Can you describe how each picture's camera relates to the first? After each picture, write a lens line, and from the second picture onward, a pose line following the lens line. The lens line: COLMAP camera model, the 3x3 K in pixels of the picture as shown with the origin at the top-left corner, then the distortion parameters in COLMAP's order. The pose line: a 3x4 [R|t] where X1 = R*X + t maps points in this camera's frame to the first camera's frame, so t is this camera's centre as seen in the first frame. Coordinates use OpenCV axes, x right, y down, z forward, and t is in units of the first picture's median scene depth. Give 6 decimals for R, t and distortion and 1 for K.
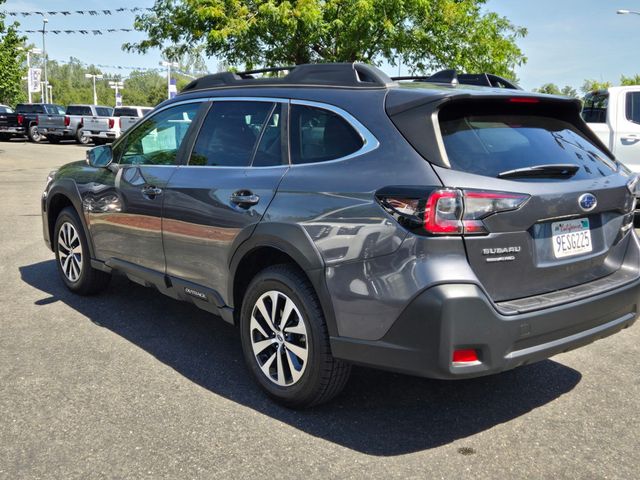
lens RADIAL K [[687.1, 0, 320.0], [0, 687.1, 240.0], [0, 0, 1]] dist [0.067246, -0.028354]
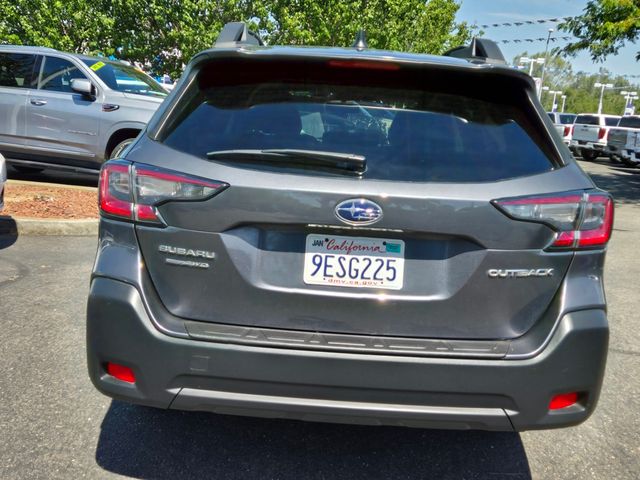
lens RADIAL K [[687.1, 0, 320.0], [0, 687.1, 240.0], [0, 0, 1]] dist [0.067246, -0.028354]
pose [[0.760082, 0.154190, -0.631269, 0.762818], [-0.163431, 0.985575, 0.043952, -0.049531], [0.628940, 0.069762, 0.774318, 0.449591]]
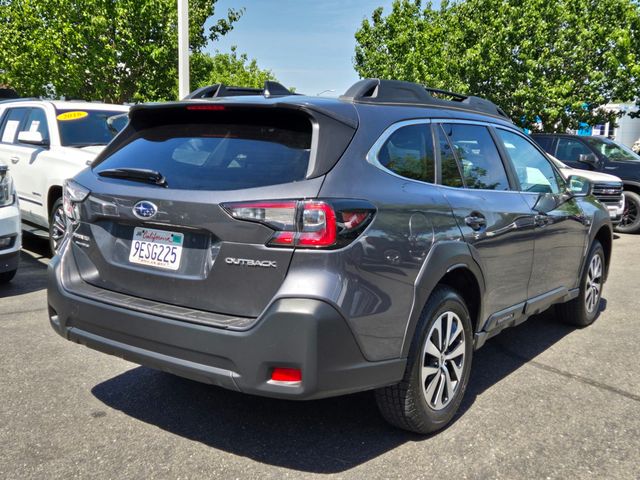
lens RADIAL K [[687.1, 0, 320.0], [0, 687.1, 240.0], [0, 0, 1]] dist [0.067246, -0.028354]
pose [[0.248485, 0.117315, -0.961505, 1.322023], [-0.192095, 0.978892, 0.069793, -0.123106], [0.949397, 0.167358, 0.265776, 0.958817]]
